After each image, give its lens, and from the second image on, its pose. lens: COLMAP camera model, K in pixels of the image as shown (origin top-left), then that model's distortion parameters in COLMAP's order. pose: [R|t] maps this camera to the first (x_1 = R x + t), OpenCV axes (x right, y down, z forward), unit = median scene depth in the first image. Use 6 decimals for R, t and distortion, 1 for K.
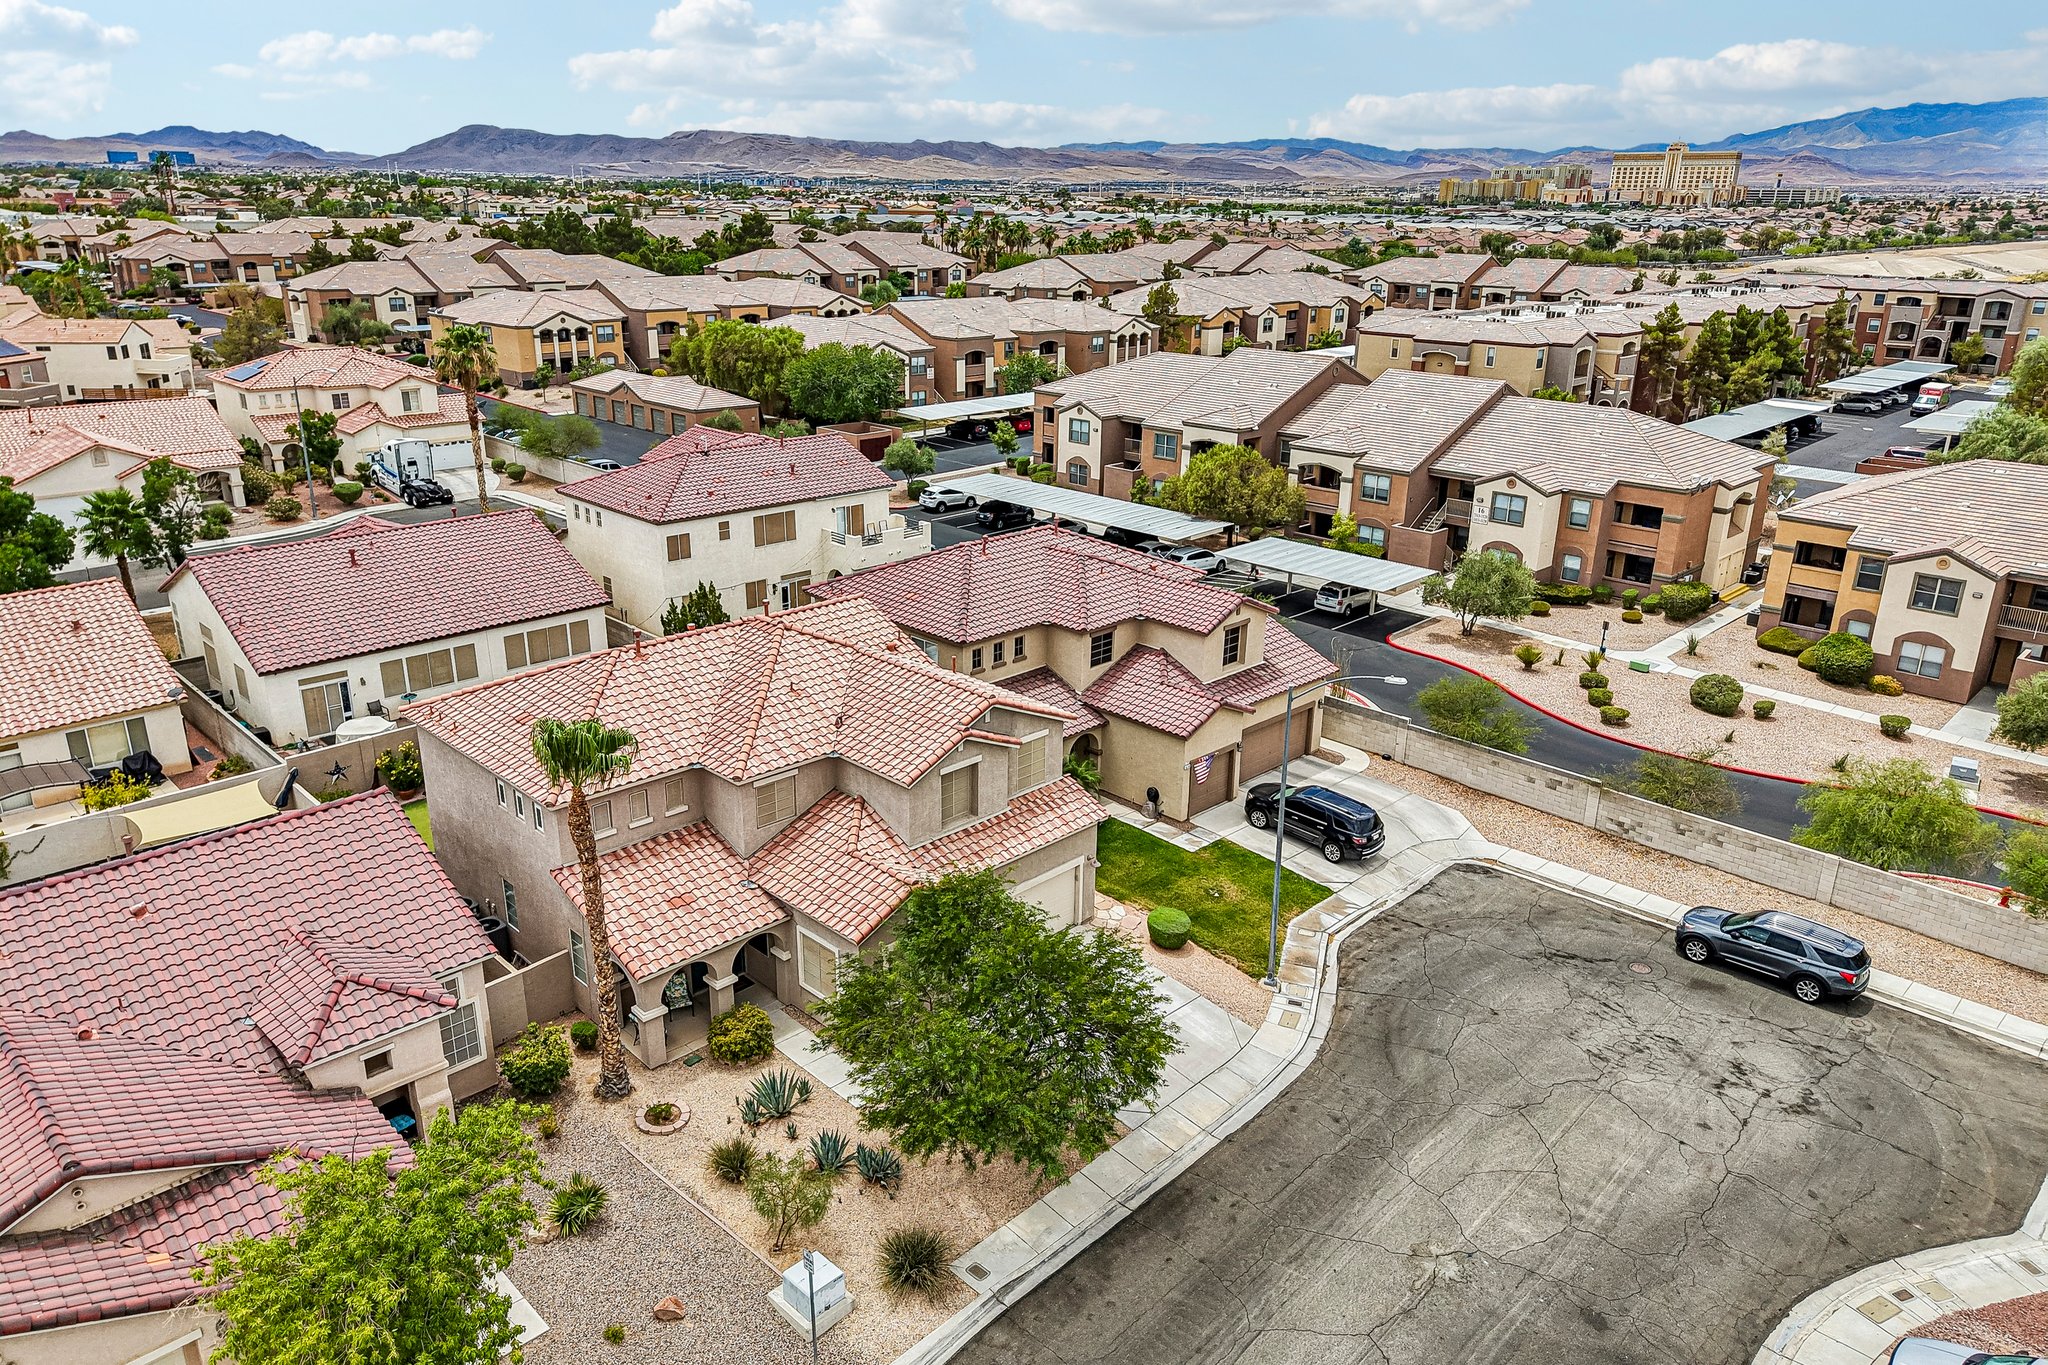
lens RADIAL K [[1365.6, 0, 1038.1], [0, 1365.6, 666.2], [0, 0, 1]] dist [0.025408, -0.019423]
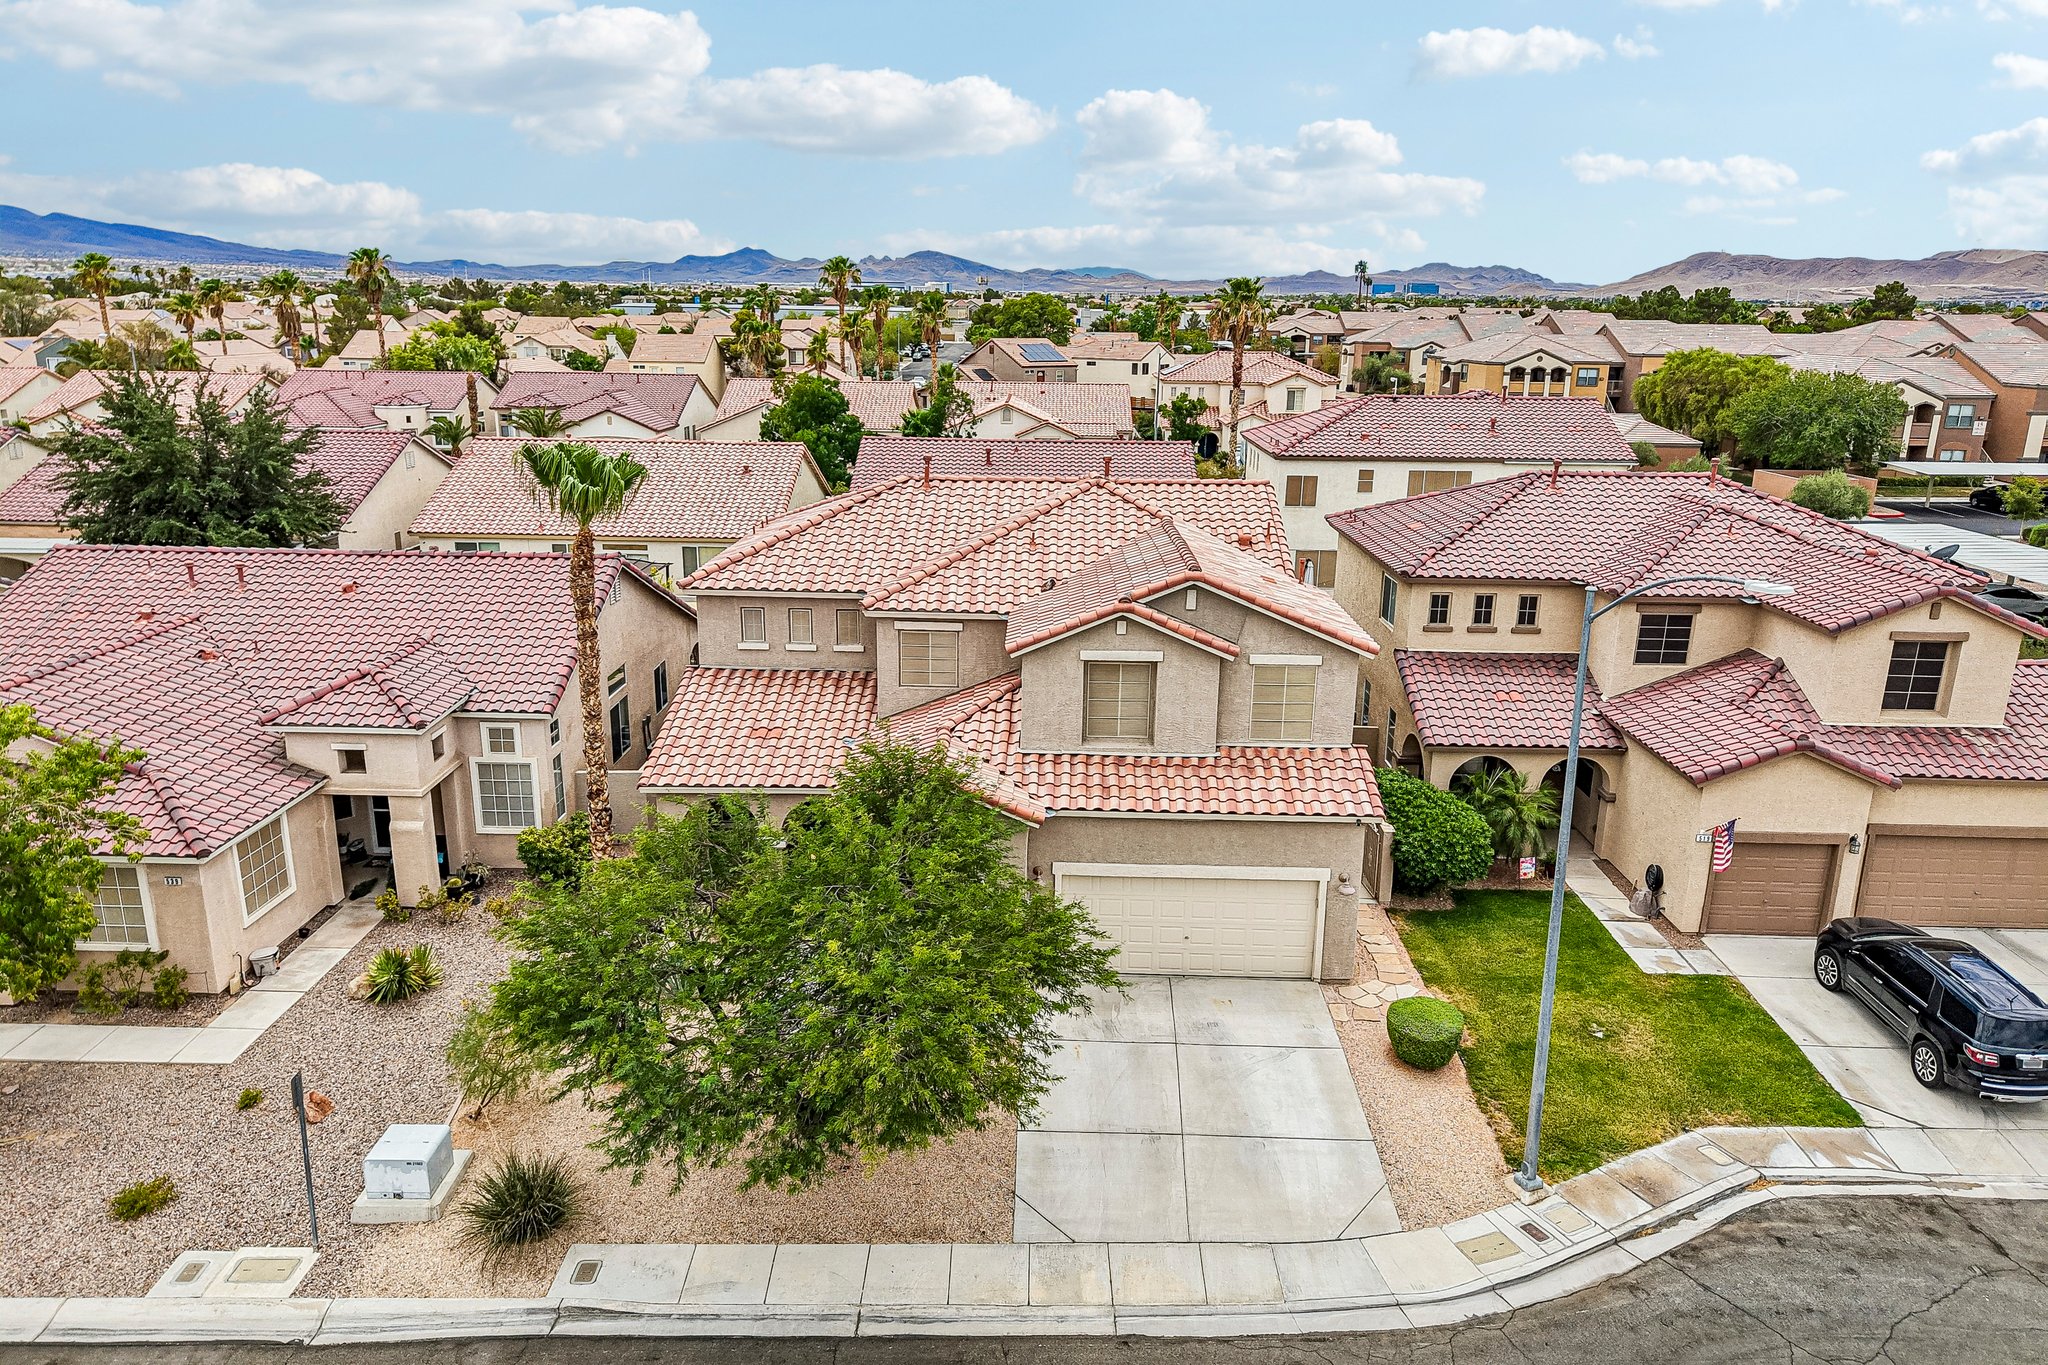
lens RADIAL K [[1365.6, 0, 1025.2], [0, 1365.6, 700.4], [0, 0, 1]] dist [0.025408, -0.019423]
pose [[0.694874, 0.194073, -0.692449, 0.281194], [-0.235446, 0.971223, 0.035934, 0.060221], [0.679497, 0.138064, 0.720571, 0.358626]]
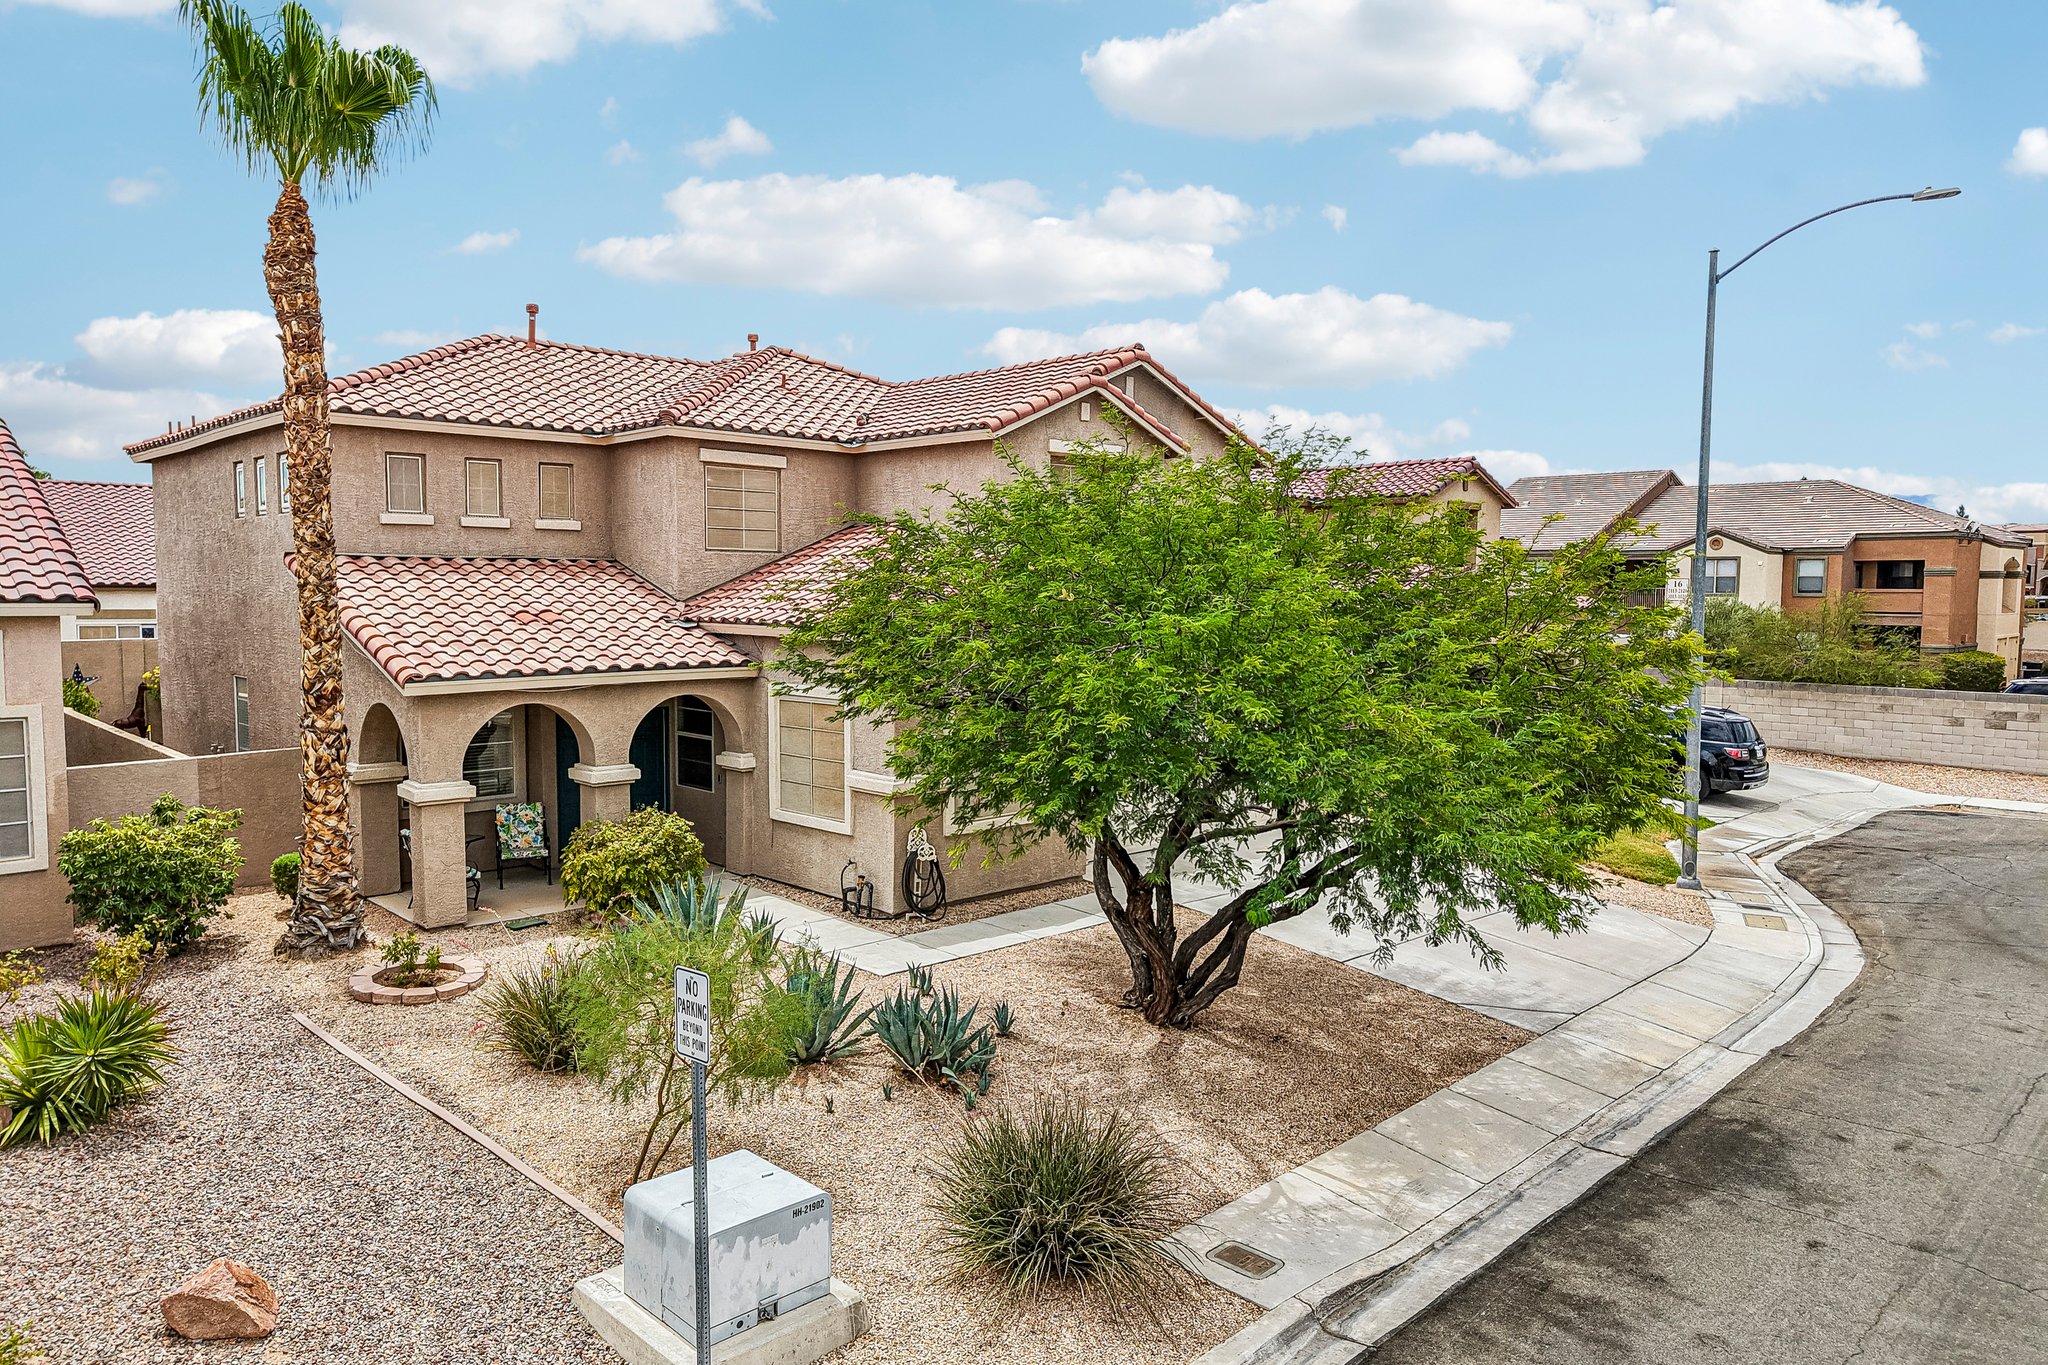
lens RADIAL K [[1365.6, 0, 1038.4], [0, 1365.6, 672.7], [0, 0, 1]] dist [0.025408, -0.019423]
pose [[0.999744, -0.005209, -0.021998, -0.047819], [-0.000602, 0.966610, -0.256251, 0.220819], [0.022598, 0.256199, 0.966360, 0.367940]]
